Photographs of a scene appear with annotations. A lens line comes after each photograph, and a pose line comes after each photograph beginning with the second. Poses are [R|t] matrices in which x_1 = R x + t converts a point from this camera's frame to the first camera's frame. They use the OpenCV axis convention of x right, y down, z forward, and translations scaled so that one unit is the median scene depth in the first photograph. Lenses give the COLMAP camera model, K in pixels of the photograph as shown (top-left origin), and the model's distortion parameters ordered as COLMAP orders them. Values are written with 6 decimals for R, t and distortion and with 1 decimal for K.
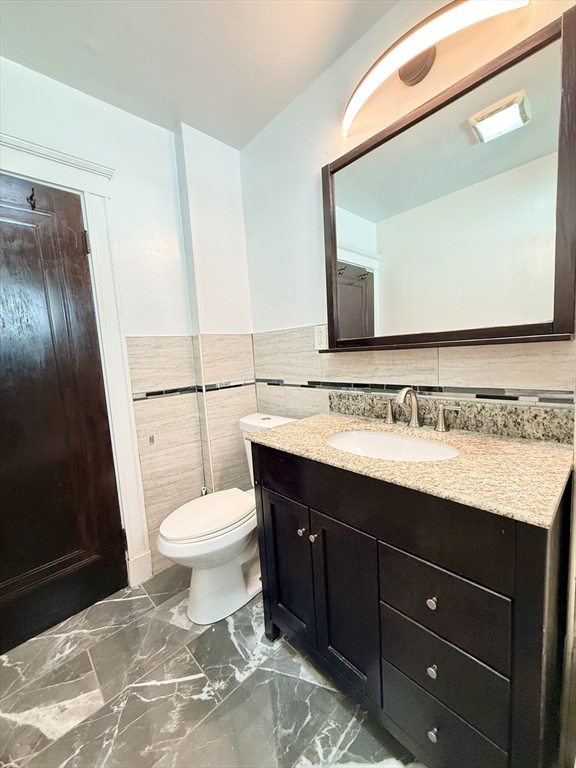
lens RADIAL K [[306.9, 0, 289.1], [0, 306.9, 385.6], [0, 0, 1]] dist [0.000697, 0.000147]
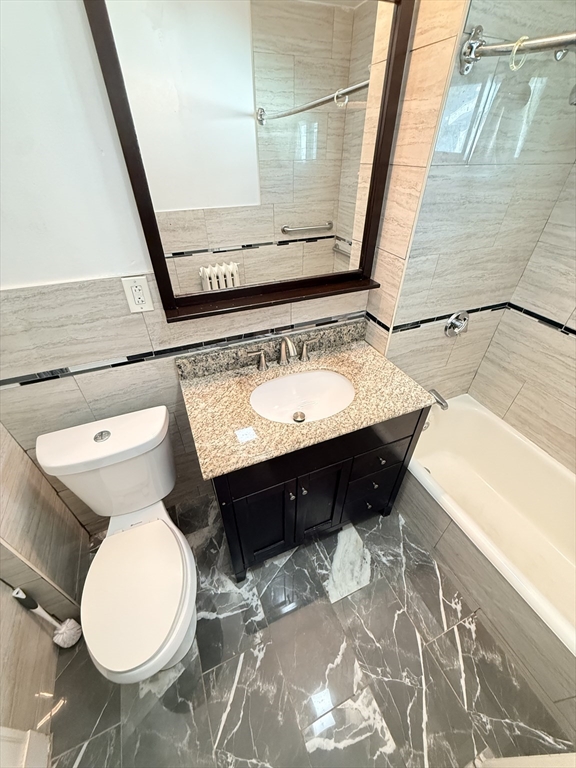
lens RADIAL K [[306.9, 0, 288.0], [0, 306.9, 385.0], [0, 0, 1]] dist [0.000697, 0.000147]
pose [[0.338705, -0.528714, 0.778293, -0.493080], [0.078821, 0.840222, 0.536483, -0.384050], [-0.937585, -0.120364, 0.326261, 0.521602]]
